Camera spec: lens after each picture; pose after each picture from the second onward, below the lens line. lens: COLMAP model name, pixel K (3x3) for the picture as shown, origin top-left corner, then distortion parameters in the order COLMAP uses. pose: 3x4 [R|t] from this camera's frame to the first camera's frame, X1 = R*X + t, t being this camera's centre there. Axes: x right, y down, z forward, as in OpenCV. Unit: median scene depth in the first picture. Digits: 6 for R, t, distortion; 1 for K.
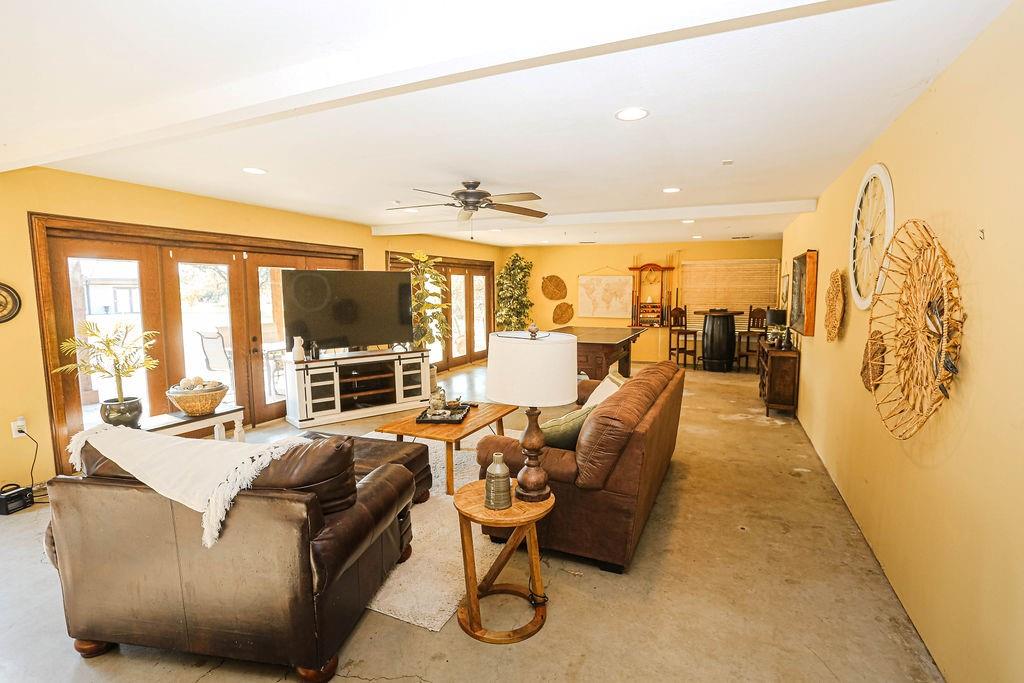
lens RADIAL K [[506.1, 0, 511.8], [0, 506.1, 341.6], [0, 0, 1]] dist [-0.059704, 0.023574]
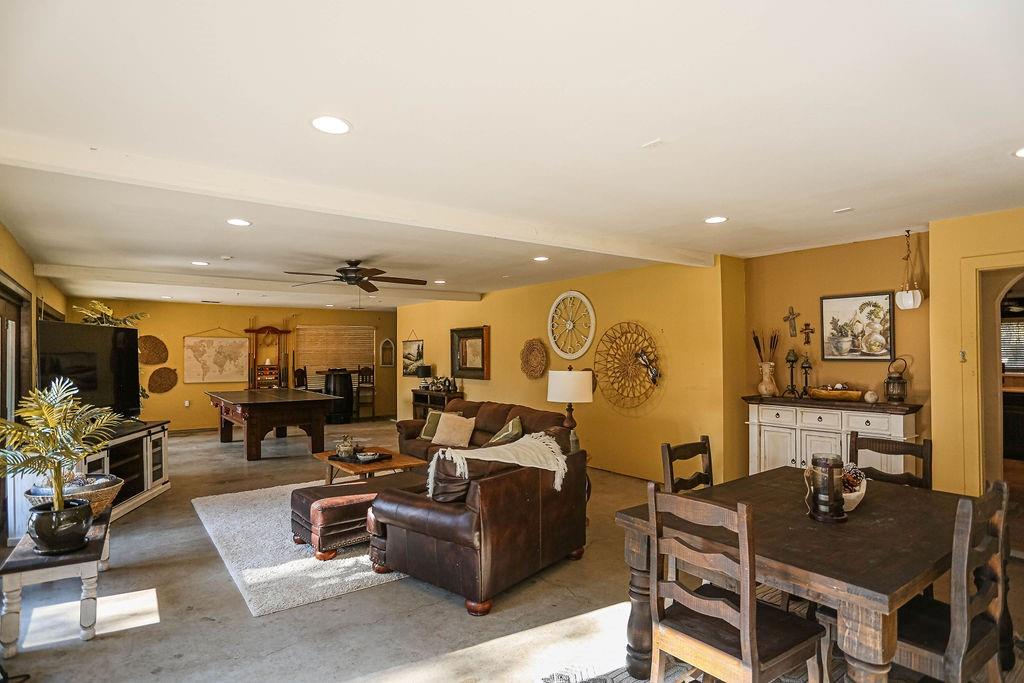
lens RADIAL K [[566.8, 0, 513.2], [0, 566.8, 346.5], [0, 0, 1]] dist [0.000064, 0.000159]
pose [[0.510624, 0.009020, 0.859757, -0.449013], [0.090818, 0.993785, -0.064365, 0.003167], [-0.854994, 0.110948, 0.506631, 0.006321]]
